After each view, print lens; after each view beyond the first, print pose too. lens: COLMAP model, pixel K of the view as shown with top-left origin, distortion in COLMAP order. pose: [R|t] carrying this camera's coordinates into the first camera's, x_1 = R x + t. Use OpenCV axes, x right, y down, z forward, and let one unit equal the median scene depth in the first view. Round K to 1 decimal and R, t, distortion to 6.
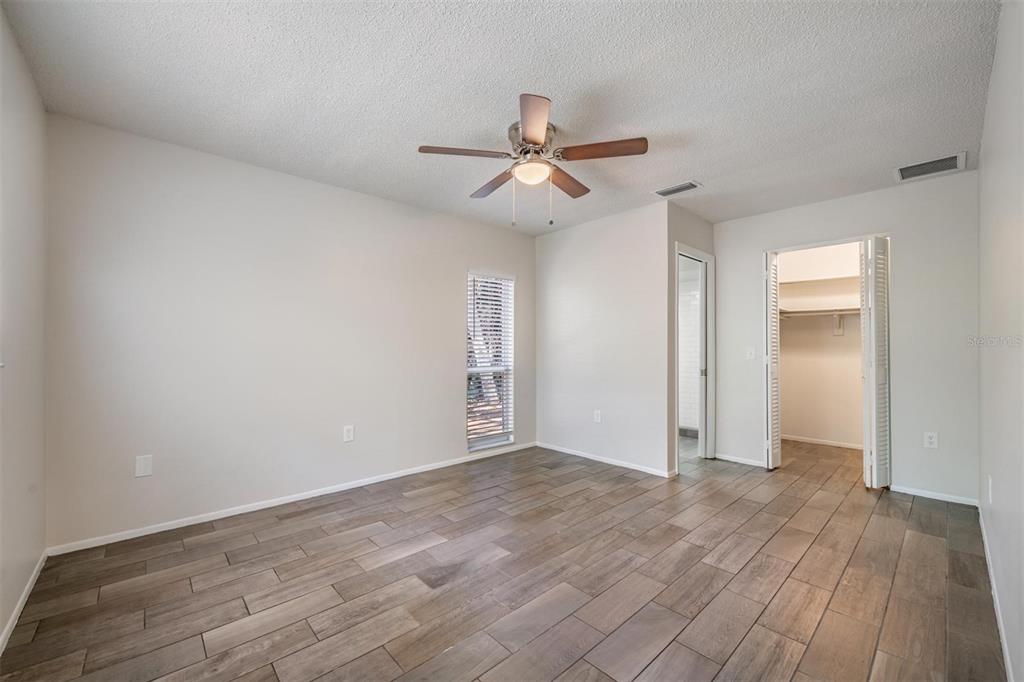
lens RADIAL K [[406.9, 0, 511.8], [0, 406.9, 344.6], [0, 0, 1]] dist [-0.007782, -0.002853]
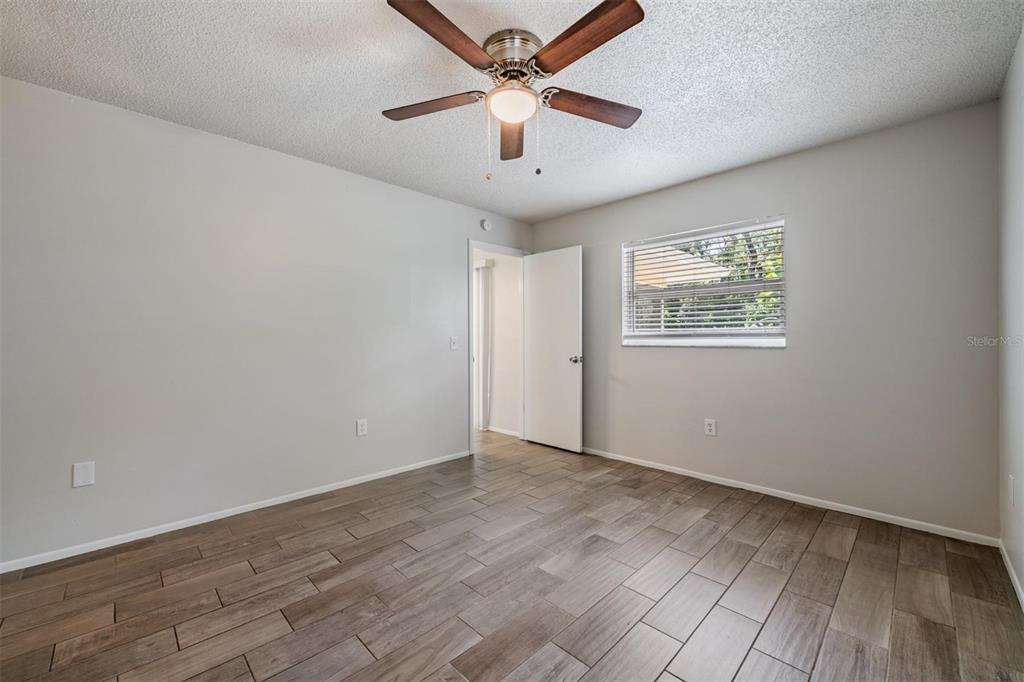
lens RADIAL K [[406.9, 0, 511.3], [0, 406.9, 342.6], [0, 0, 1]] dist [-0.007782, -0.002853]
pose [[-0.999272, 0.003045, -0.038016, 0.097622], [0.003453, 0.999937, -0.010655, 0.024462], [0.037981, -0.010779, -0.999220, 2.032329]]
